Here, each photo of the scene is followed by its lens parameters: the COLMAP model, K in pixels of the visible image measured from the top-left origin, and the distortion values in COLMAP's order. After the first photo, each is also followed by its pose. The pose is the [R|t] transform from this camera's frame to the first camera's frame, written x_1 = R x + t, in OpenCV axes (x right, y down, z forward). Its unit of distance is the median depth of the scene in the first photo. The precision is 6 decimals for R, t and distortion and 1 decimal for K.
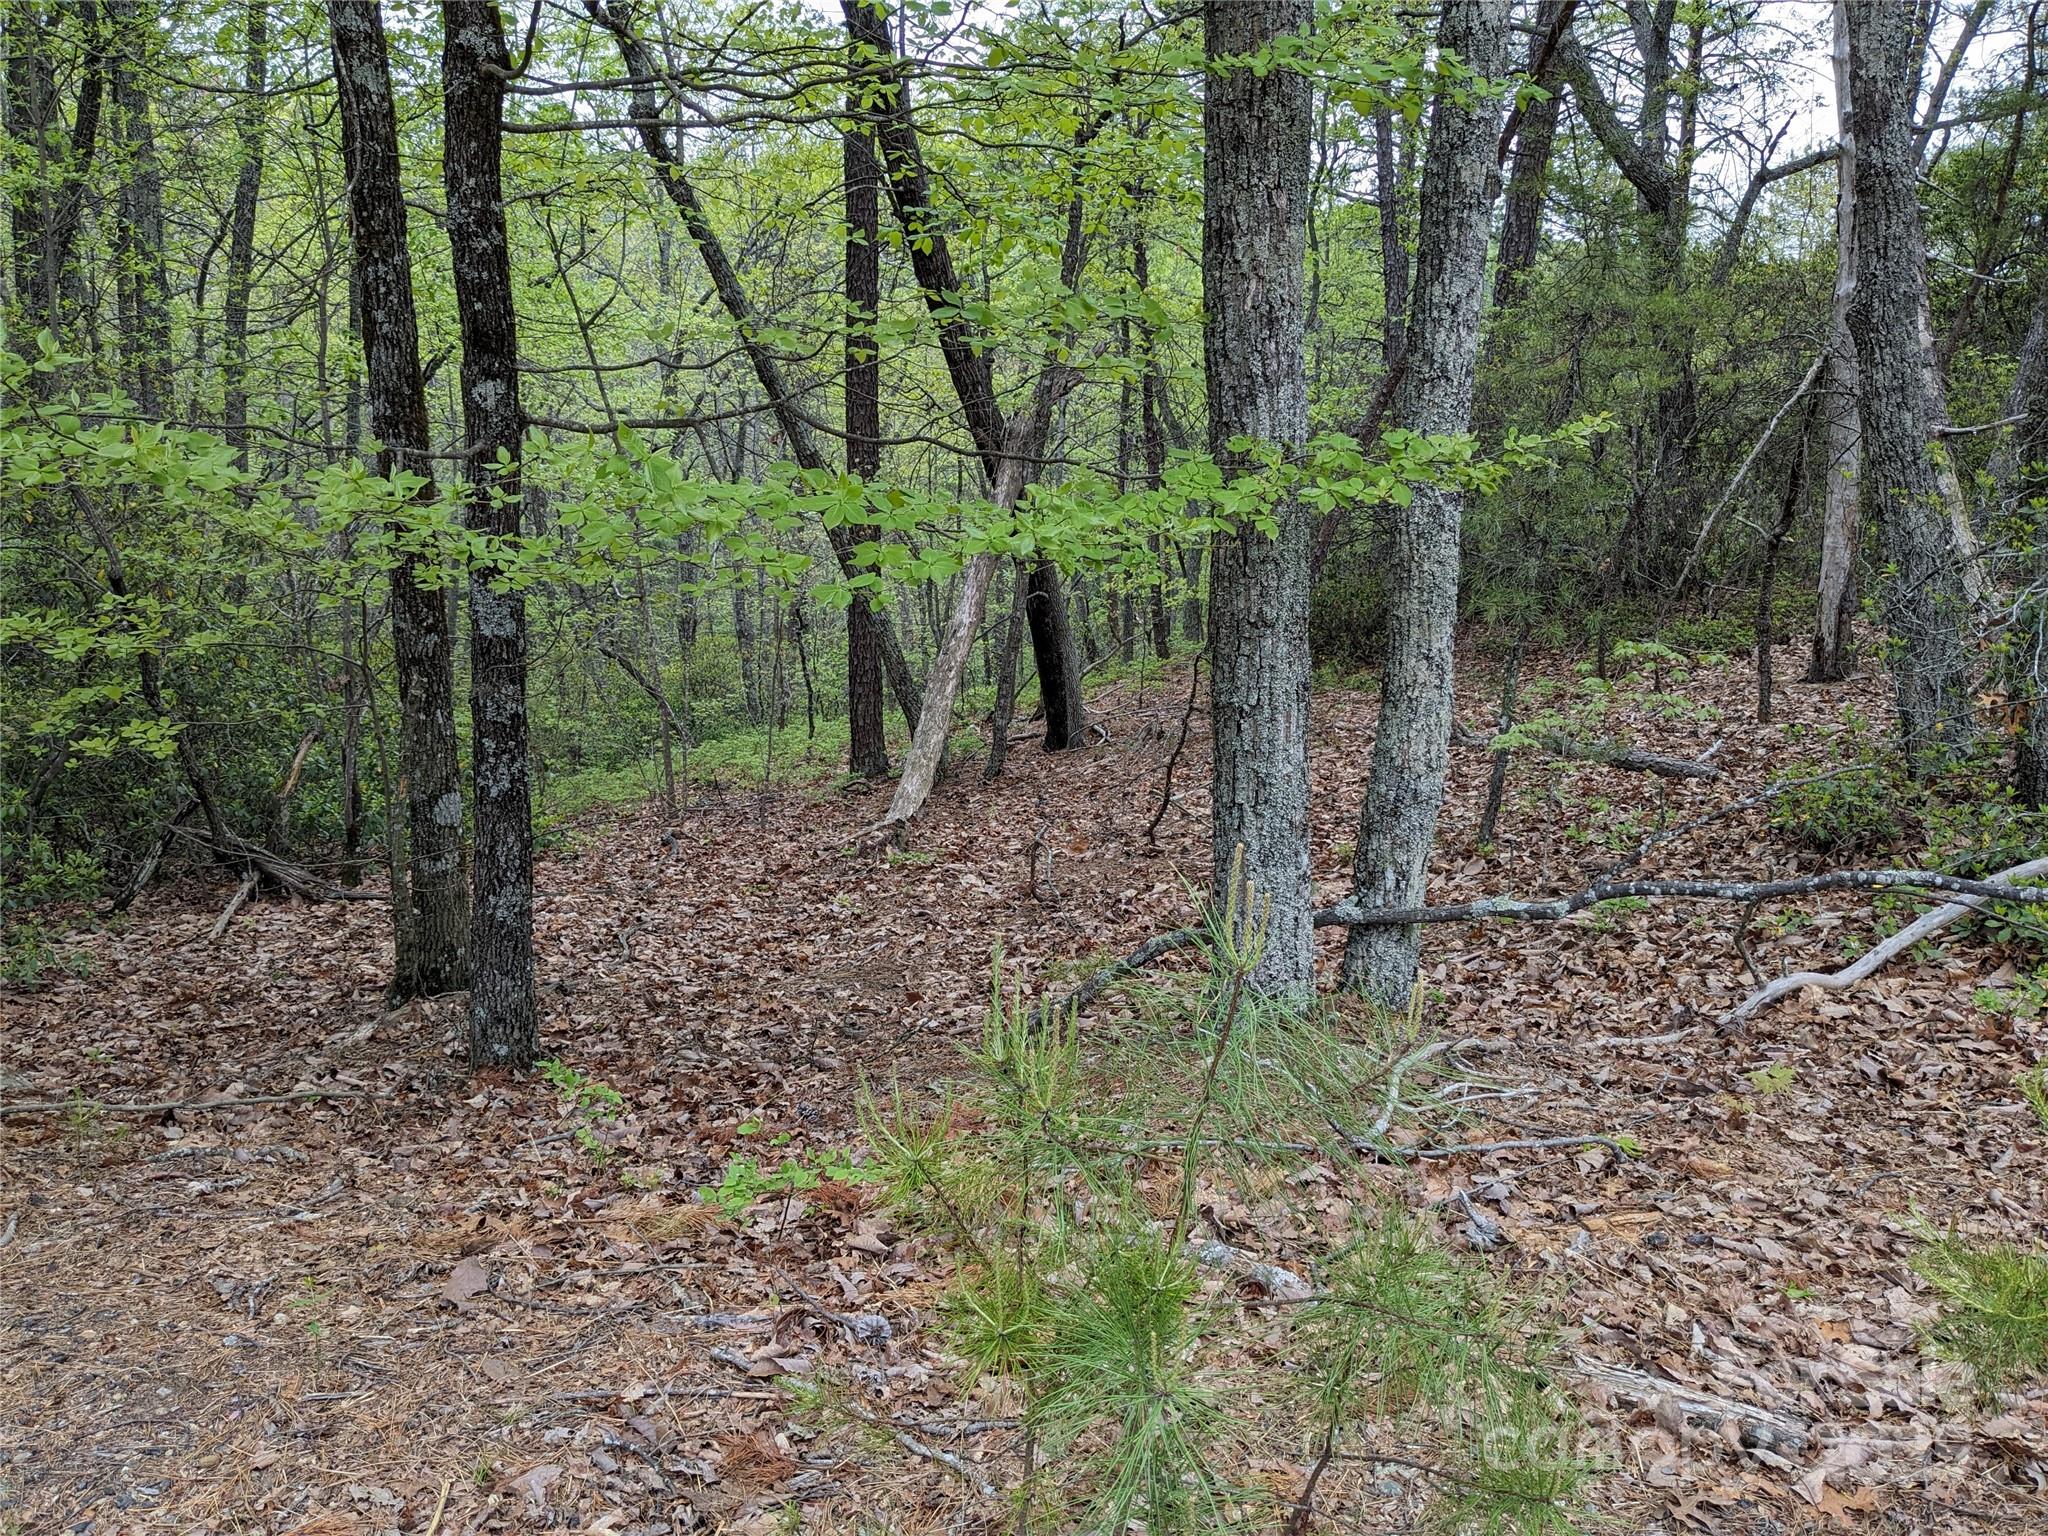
lens RADIAL K [[1616.7, 0, 1012.0], [0, 1616.7, 770.8], [0, 0, 1]] dist [0.062896, -0.088820]
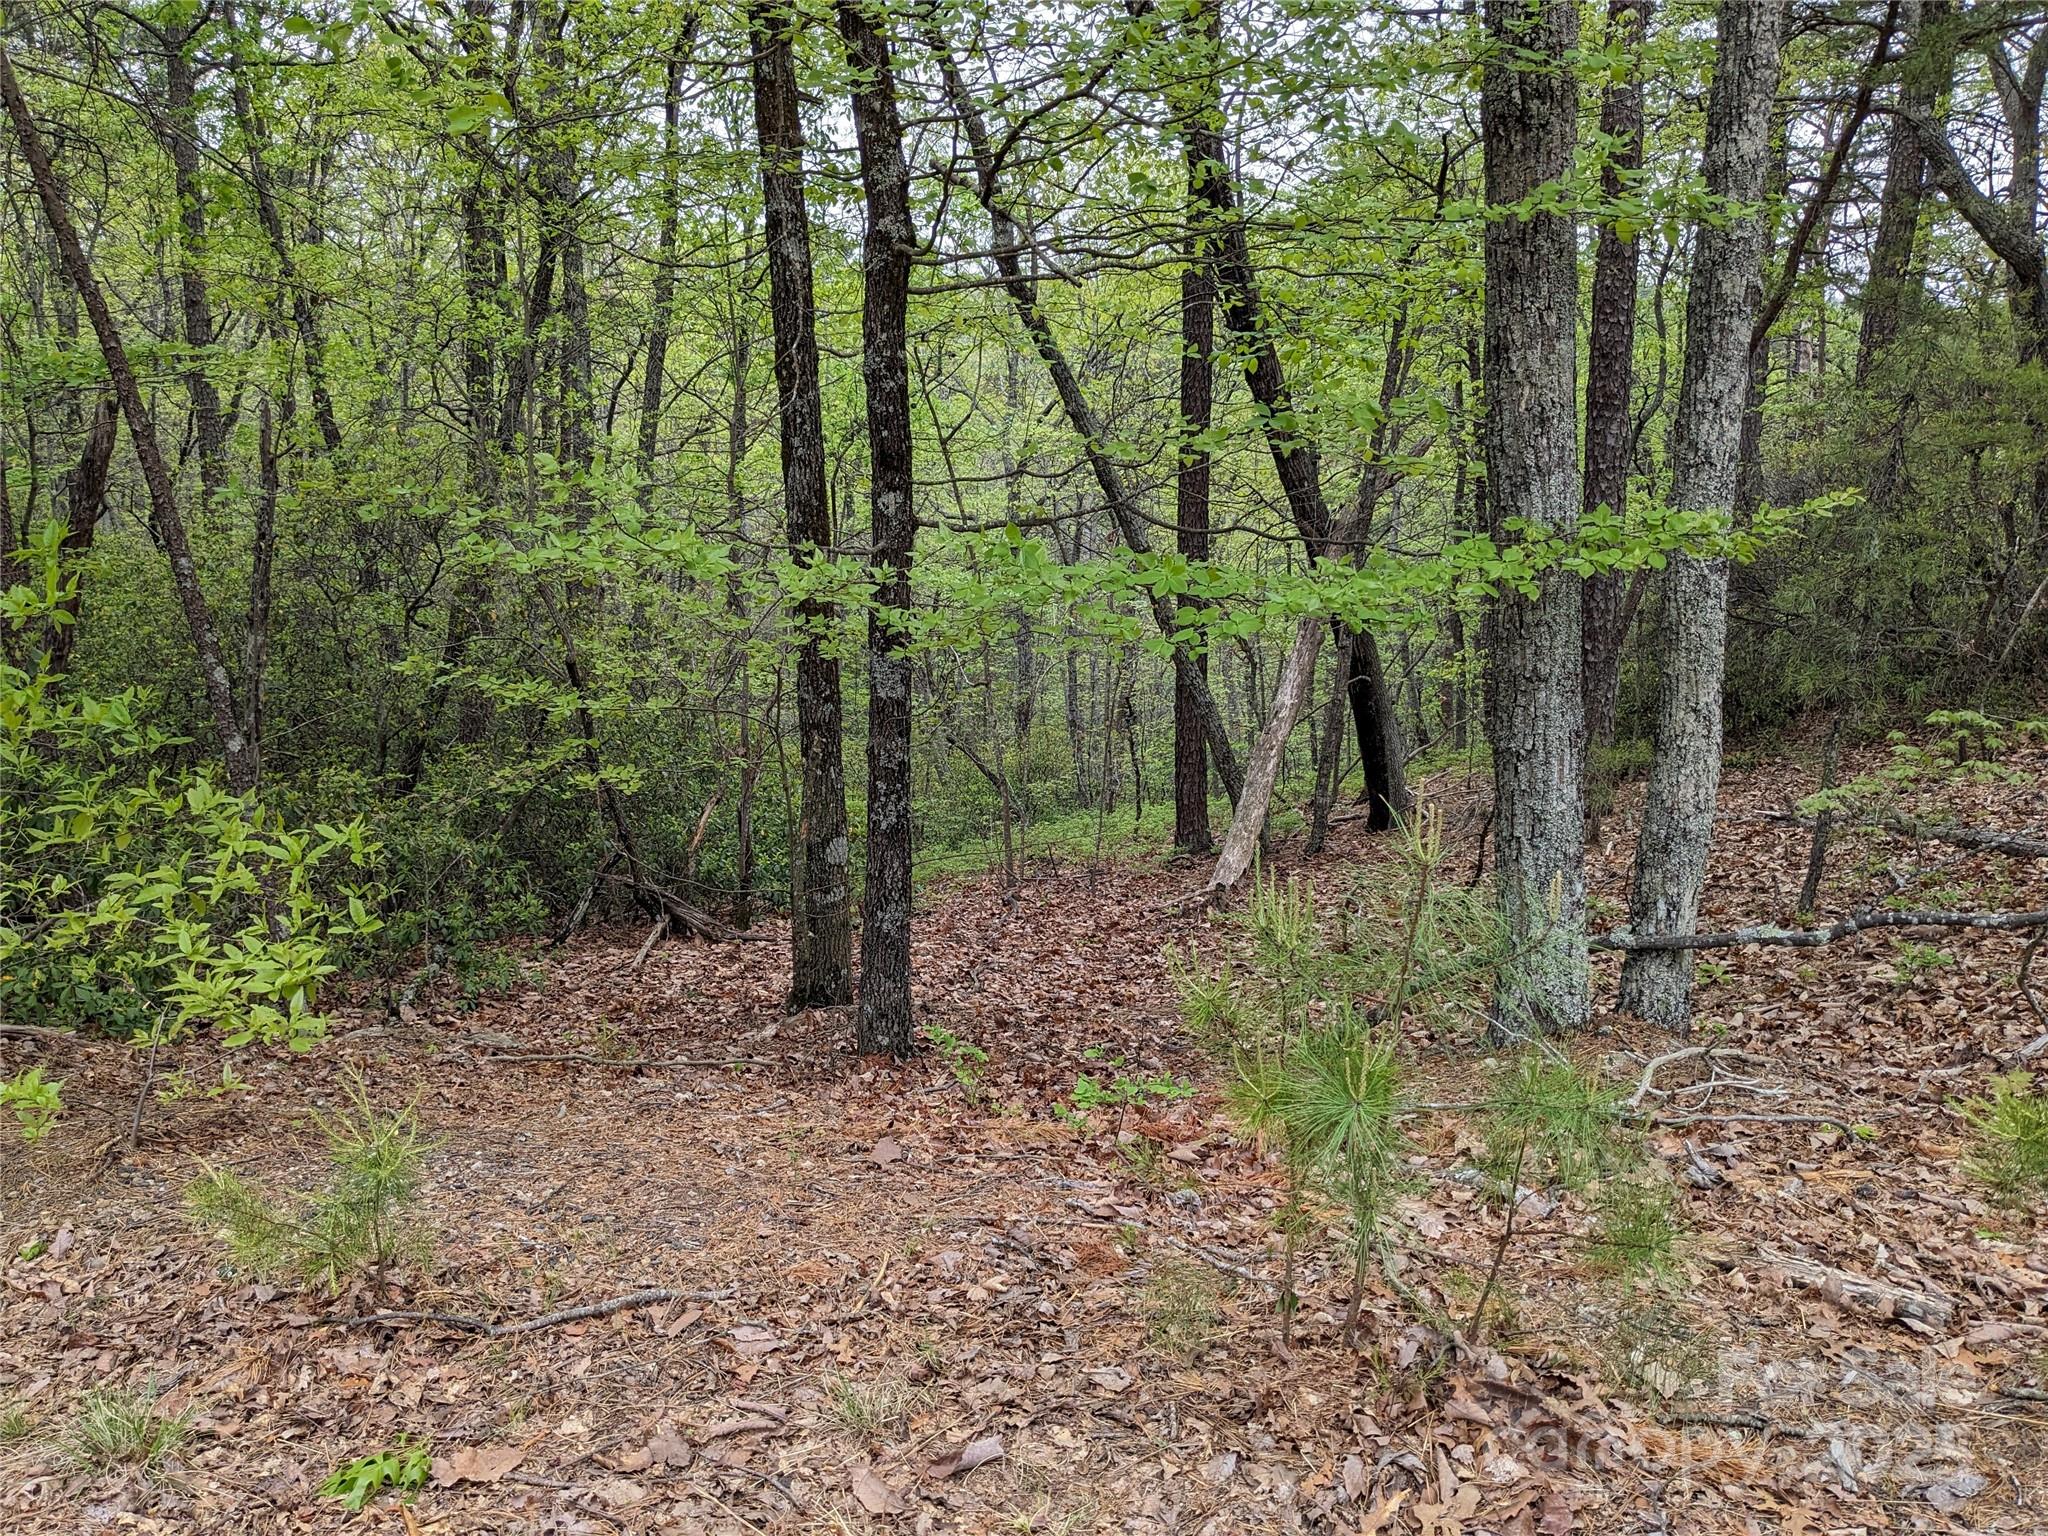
lens RADIAL K [[1616.7, 0, 989.3], [0, 1616.7, 789.1], [0, 0, 1]] dist [0.062896, -0.088820]
pose [[0.976891, 0.010266, -0.213490, 0.017253], [-0.020575, 0.998724, -0.046123, 0.038165], [0.212744, 0.049450, 0.975856, -0.161746]]
